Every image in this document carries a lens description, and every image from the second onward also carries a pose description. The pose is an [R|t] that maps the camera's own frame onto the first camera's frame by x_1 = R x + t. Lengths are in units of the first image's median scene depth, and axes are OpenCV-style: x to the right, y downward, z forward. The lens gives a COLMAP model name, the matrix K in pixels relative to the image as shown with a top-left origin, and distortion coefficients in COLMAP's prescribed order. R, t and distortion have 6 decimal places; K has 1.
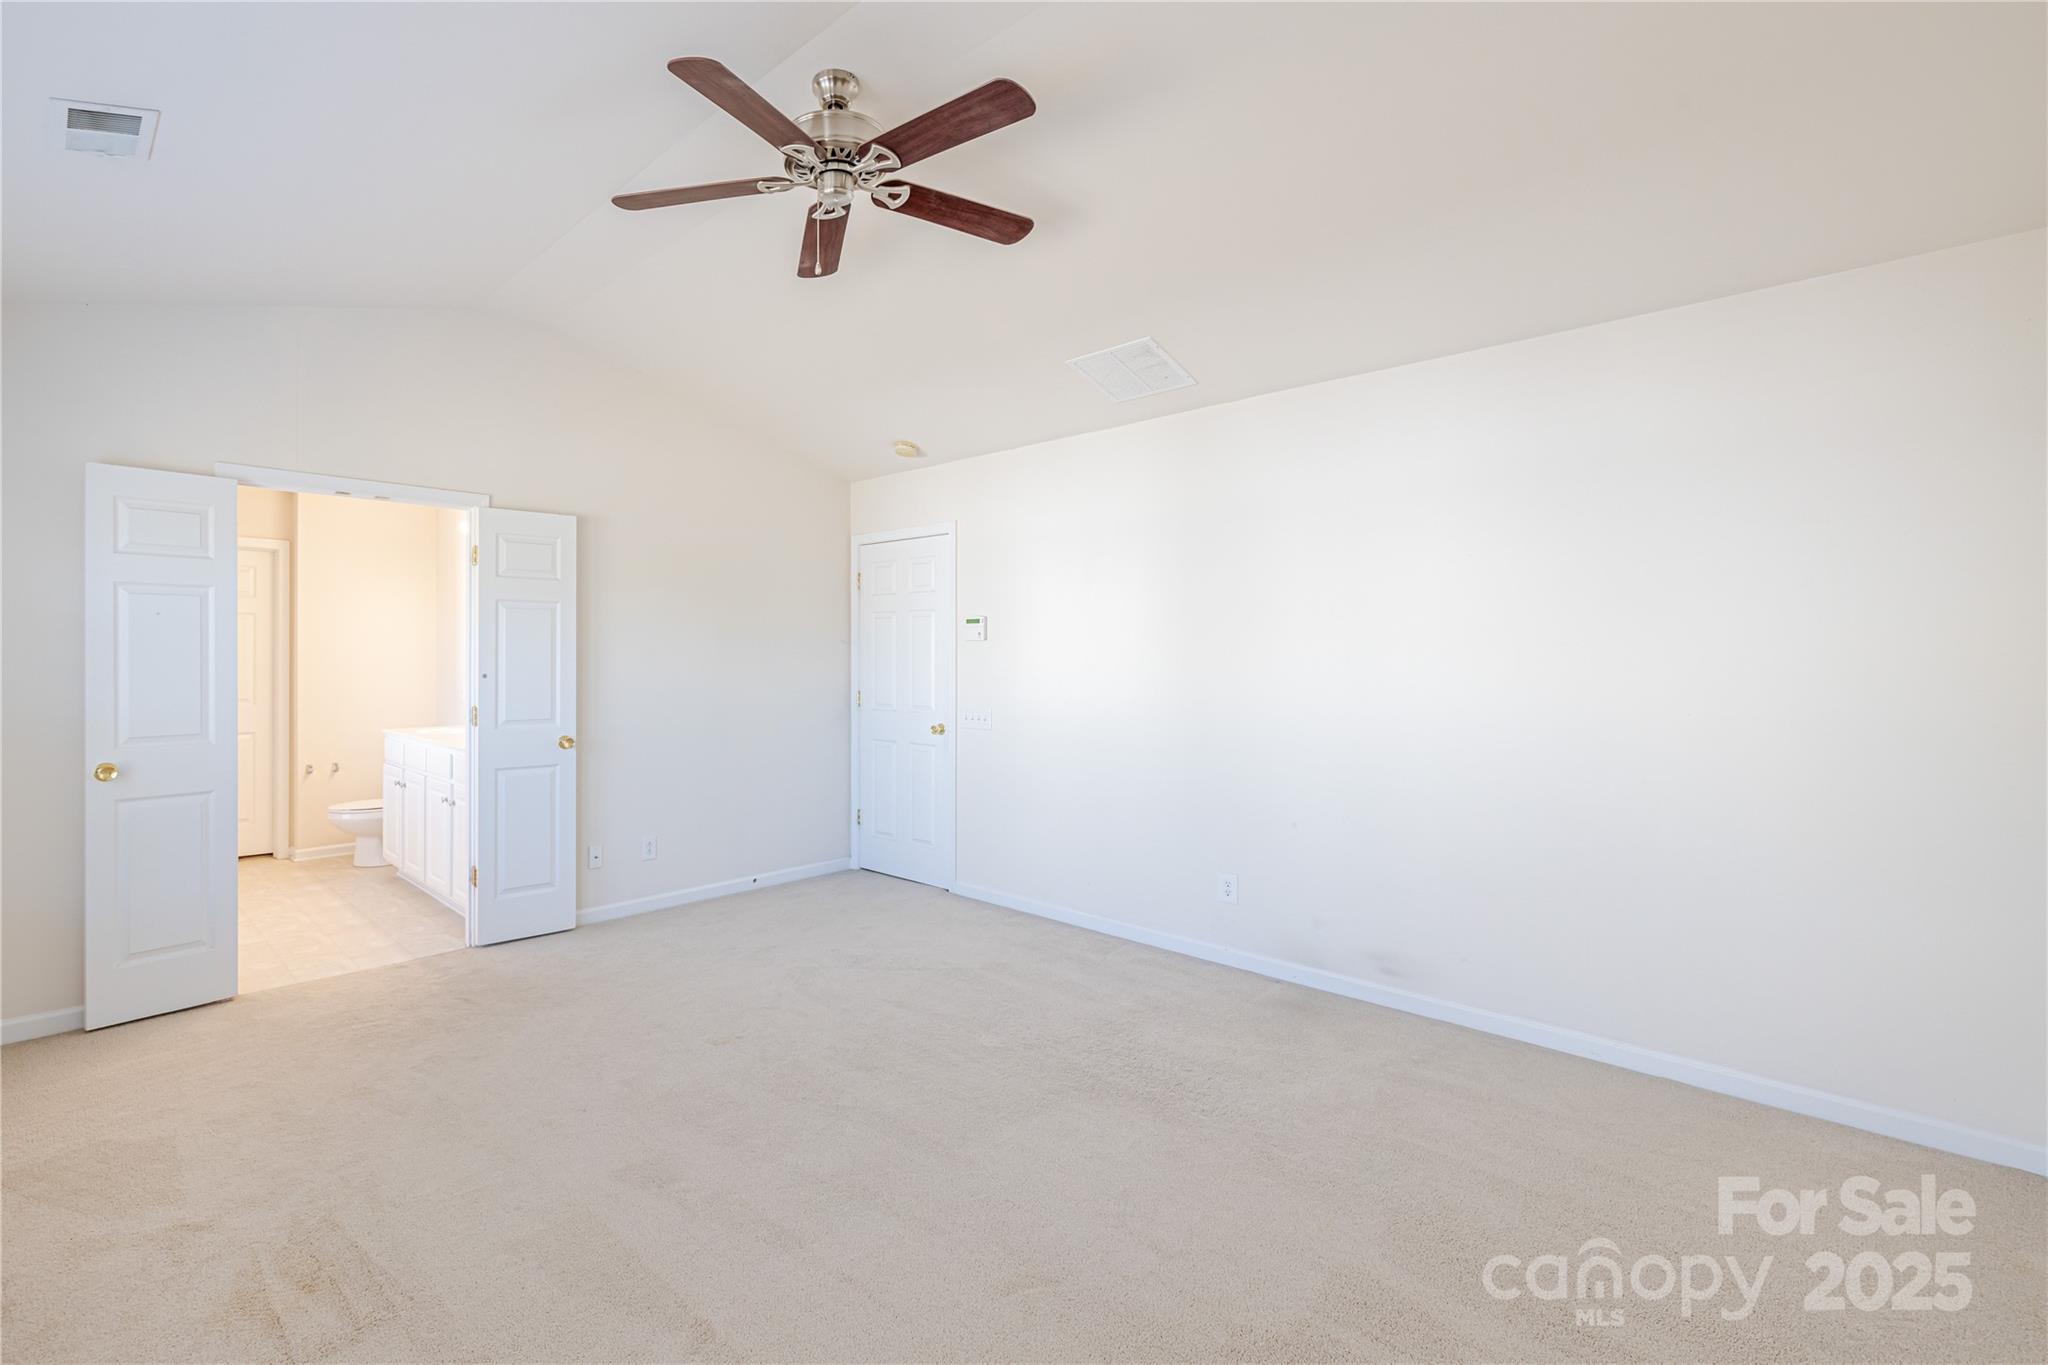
lens RADIAL K [[857.2, 0, 929.8], [0, 857.2, 653.3], [0, 0, 1]] dist [-0.000759, -0.000325]
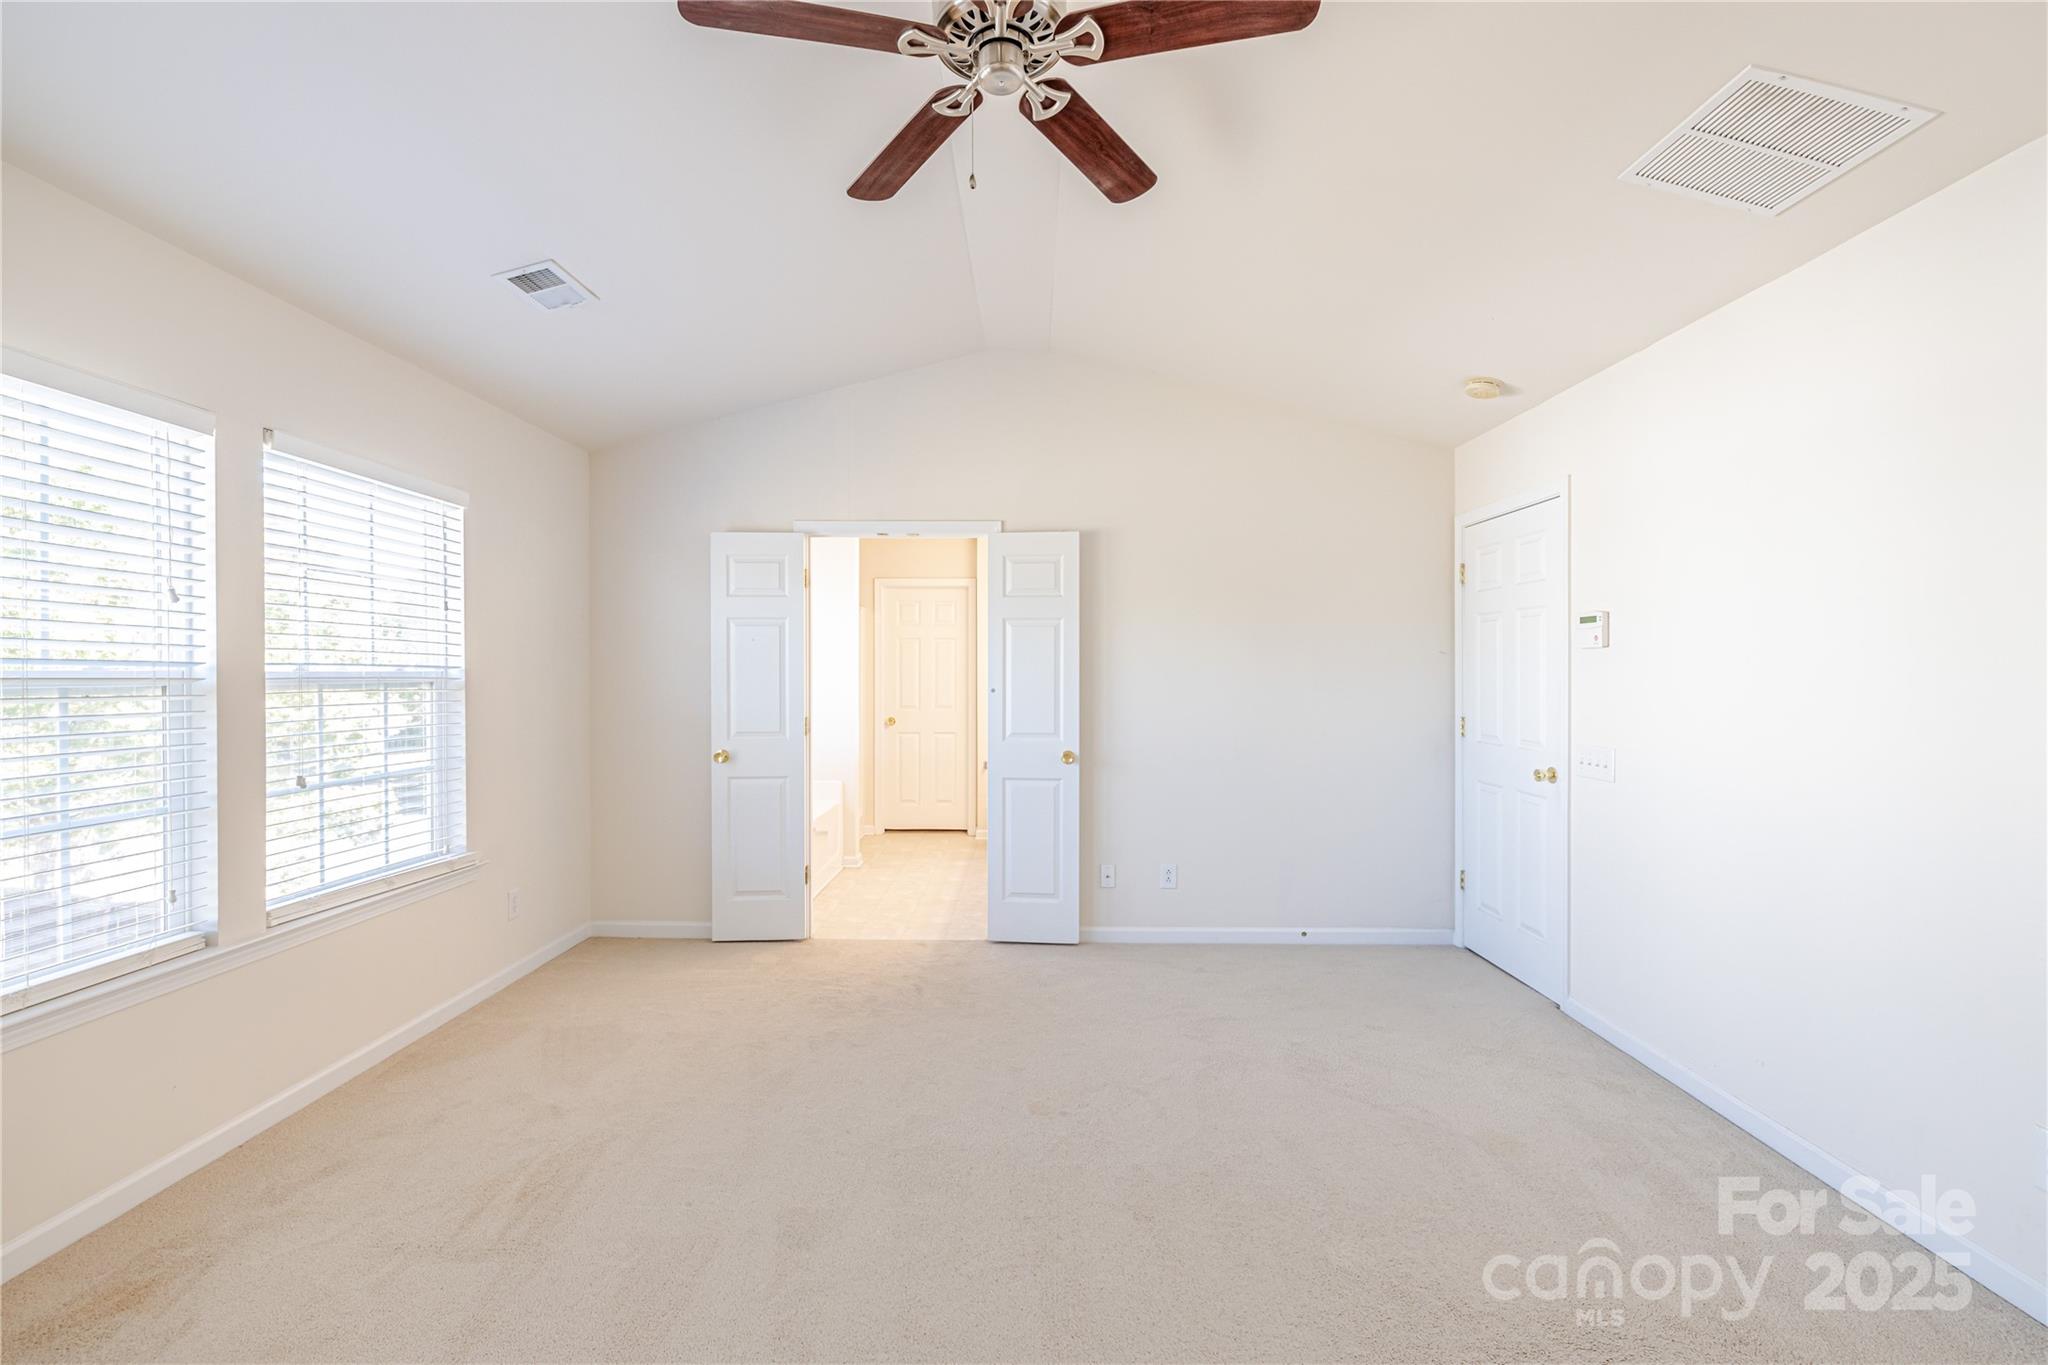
lens RADIAL K [[857.2, 0, 1028.6], [0, 857.2, 674.8], [0, 0, 1]] dist [-0.000759, -0.000325]
pose [[0.717555, 0.001660, -0.696499, 0.204757], [0.002887, 0.999981, 0.005358, 0.001095], [0.696495, -0.005856, 0.717537, 0.208509]]
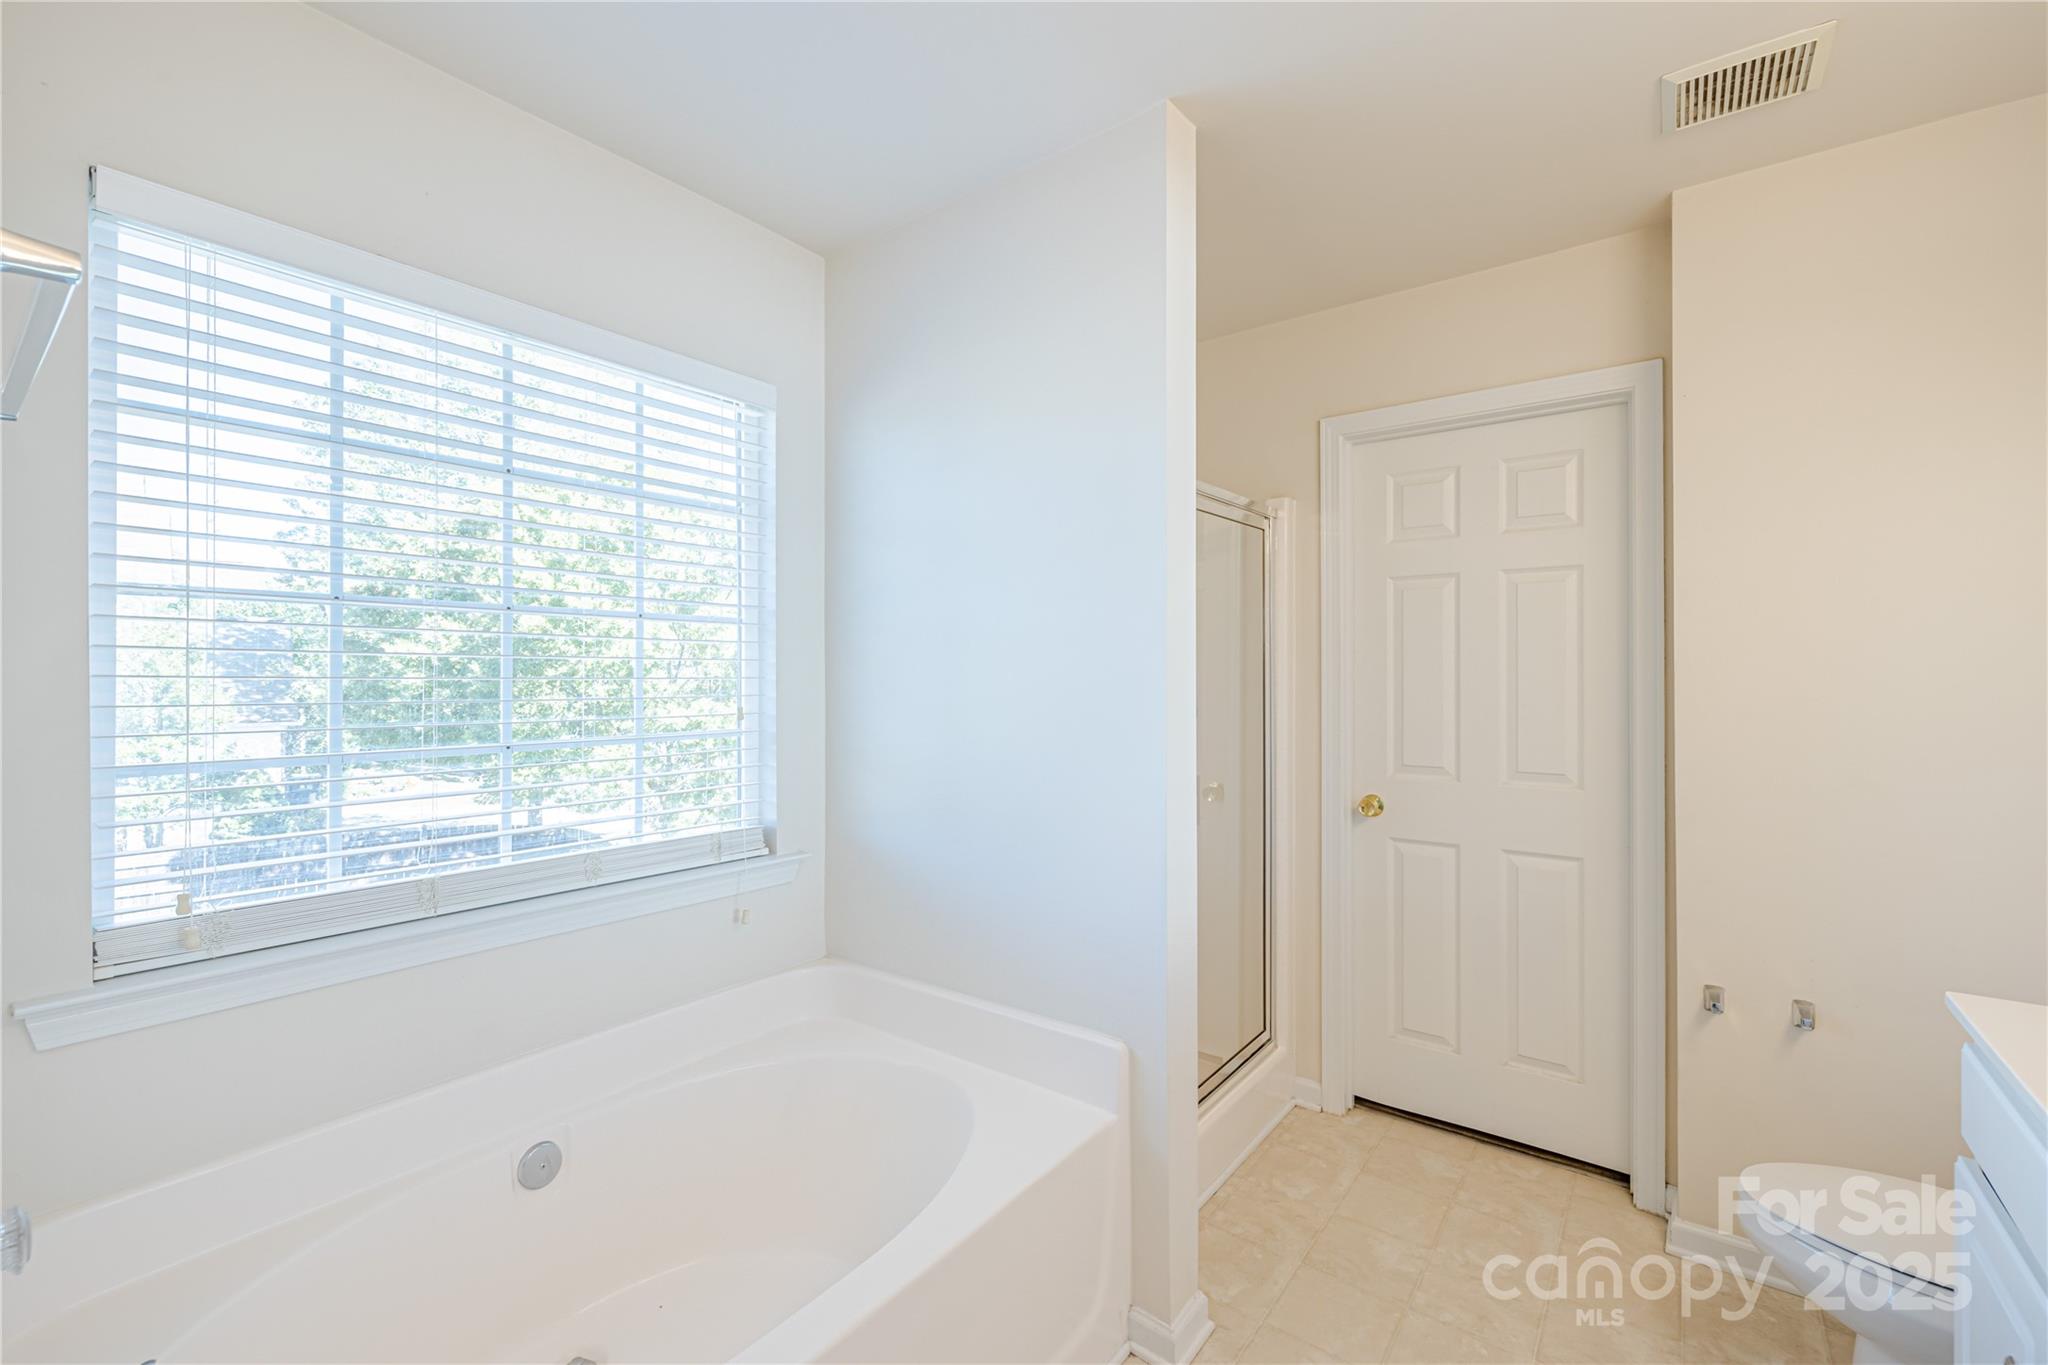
lens RADIAL K [[857.2, 0, 1020.8], [0, 857.2, 673.3], [0, 0, 1]] dist [-0.000759, -0.000325]
pose [[0.150052, -0.003757, -0.988671, -0.523977], [0.003640, 0.999988, -0.003247, 0.005897], [0.988671, -0.003112, 0.150063, 0.830165]]
